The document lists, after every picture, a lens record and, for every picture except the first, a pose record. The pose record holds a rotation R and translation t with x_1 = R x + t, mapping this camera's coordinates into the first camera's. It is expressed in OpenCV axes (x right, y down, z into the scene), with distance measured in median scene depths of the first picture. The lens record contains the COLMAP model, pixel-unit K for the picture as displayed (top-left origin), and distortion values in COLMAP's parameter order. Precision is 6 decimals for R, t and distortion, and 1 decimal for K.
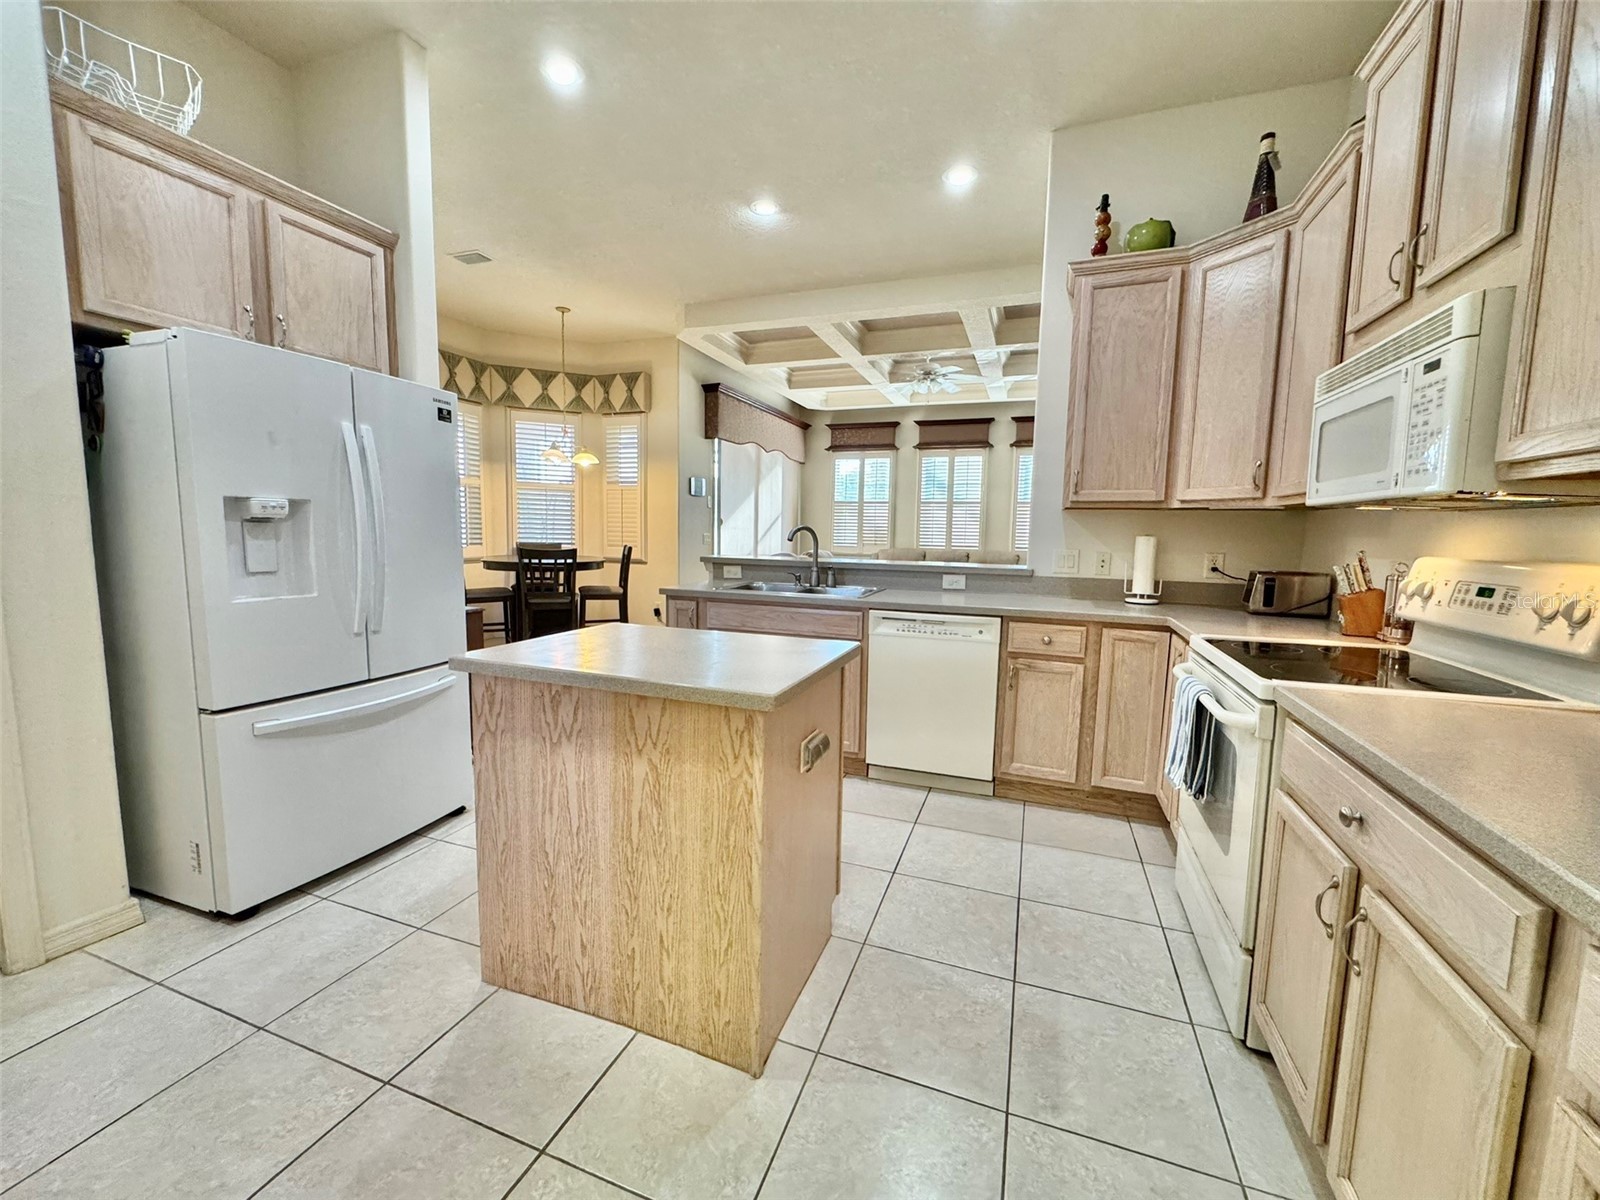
lens RADIAL K [[637.1, 0, 800.0], [0, 637.1, 600.0], [0, 0, 1]] dist [-0.003231, -0.000055]
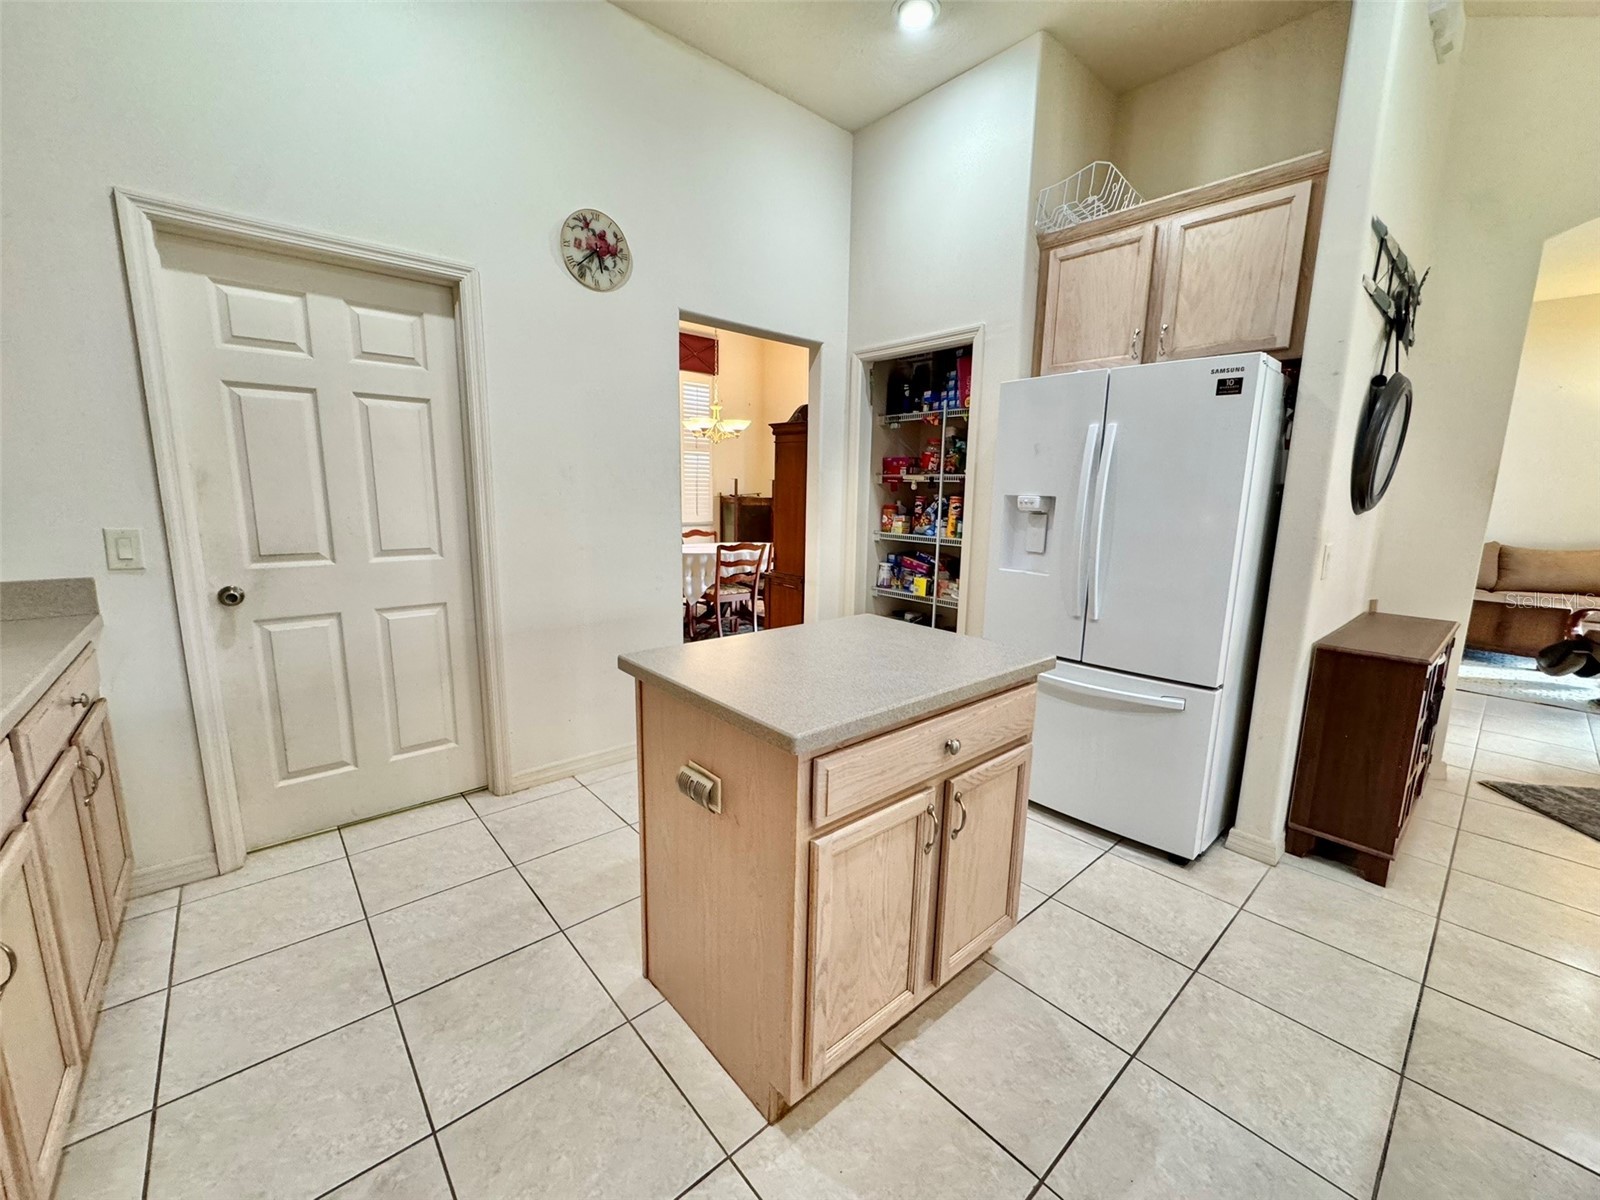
lens RADIAL K [[637.1, 0, 800.0], [0, 637.1, 600.0], [0, 0, 1]] dist [-0.003231, -0.000055]
pose [[-0.472720, 0.123481, -0.872518, 0.508195], [-0.125622, 0.970578, 0.205419, -0.147633], [0.872213, 0.206713, -0.443300, 1.104052]]
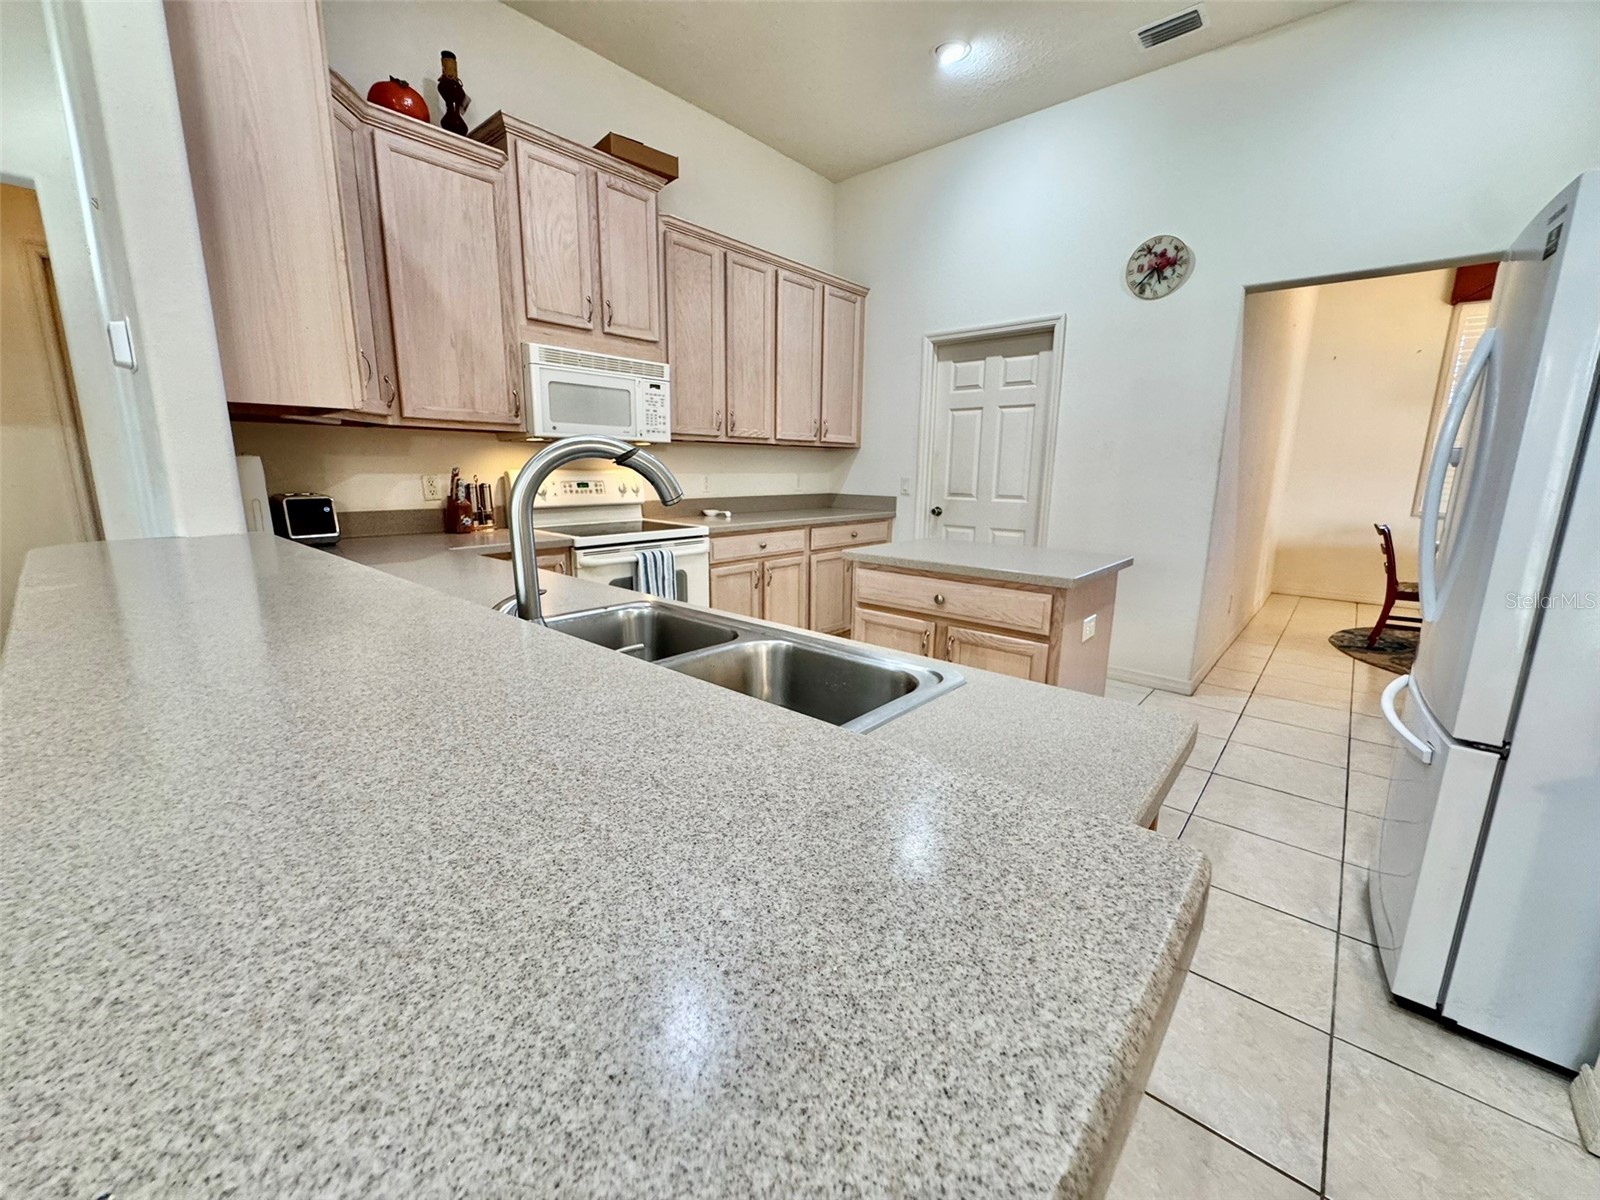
lens RADIAL K [[637.1, 0, 800.0], [0, 637.1, 600.0], [0, 0, 1]] dist [-0.003231, -0.000055]
pose [[-0.936173, -0.101695, 0.336508, -0.250775], [0.009178, 0.949846, 0.312582, -0.222382], [-0.351419, 0.295720, -0.888288, 2.007825]]
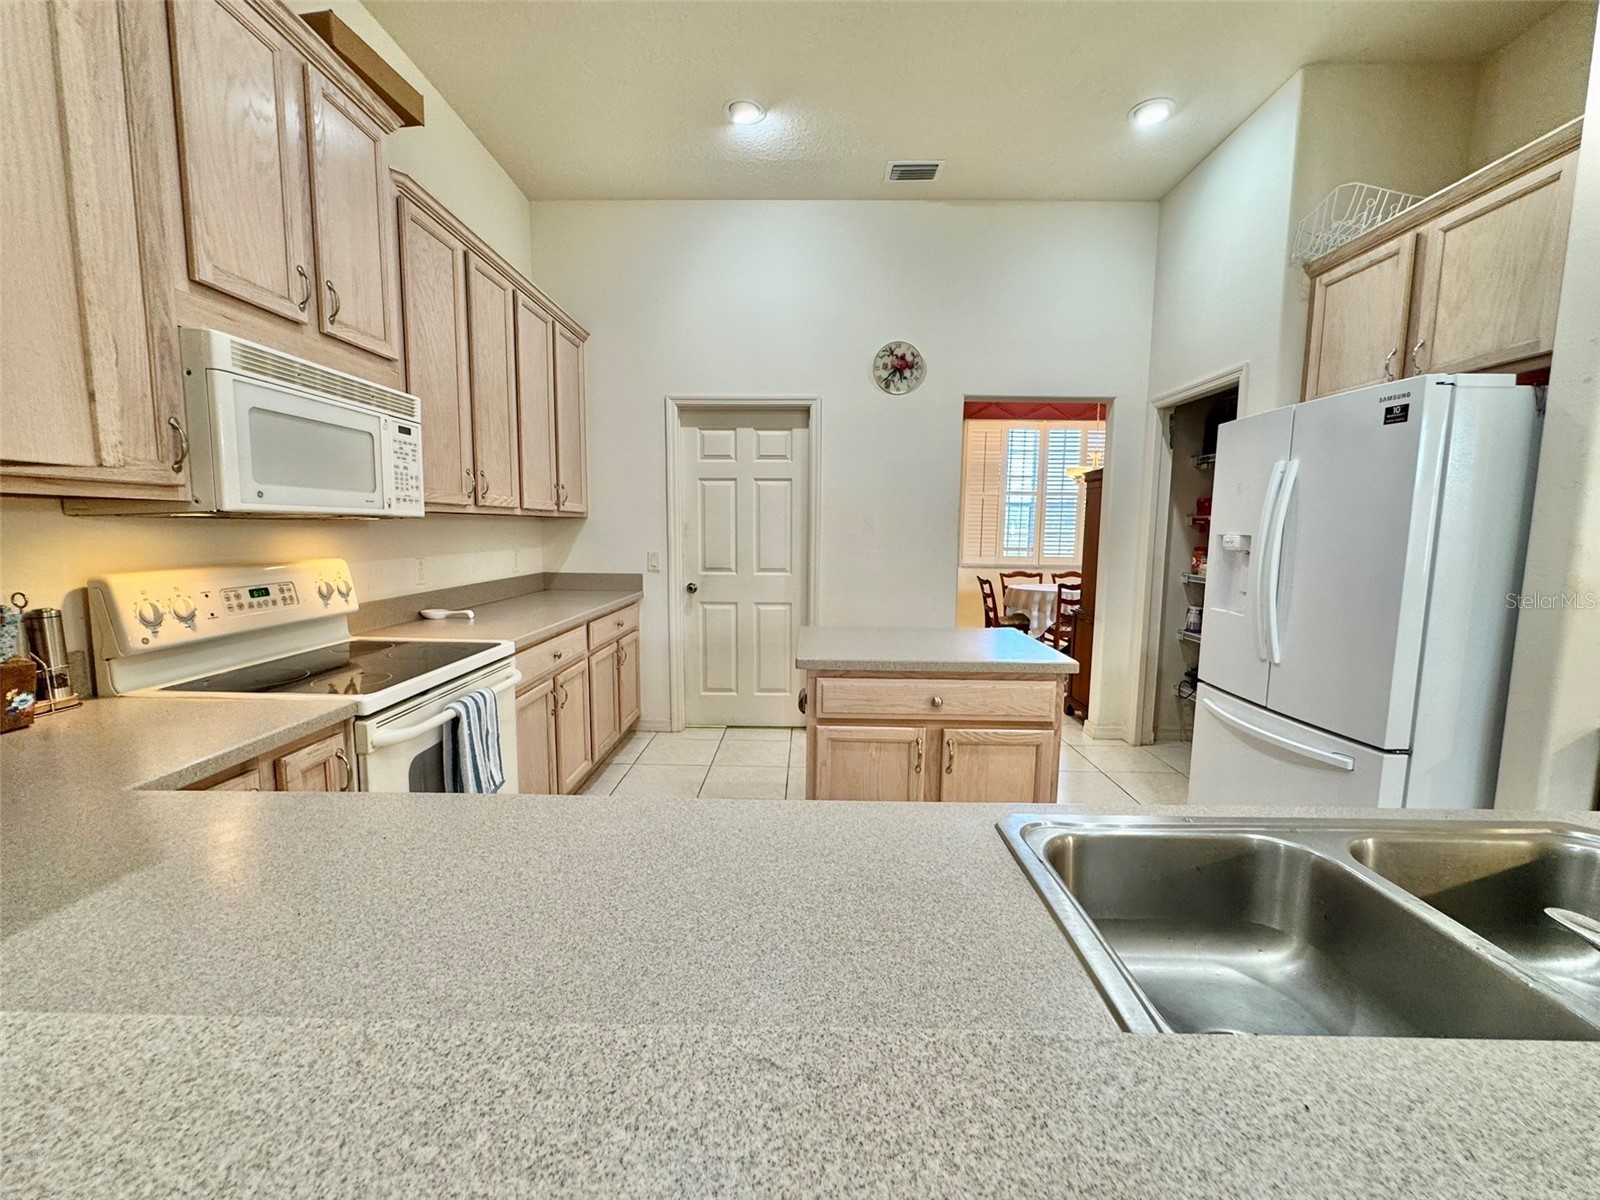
lens RADIAL K [[637.1, 0, 800.0], [0, 637.1, 600.0], [0, 0, 1]] dist [-0.003231, -0.000055]
pose [[-0.941729, 0.009485, -0.336238, 0.398529], [-0.064906, 0.975693, 0.209311, -0.223702], [0.330050, 0.218938, -0.918223, 1.756536]]
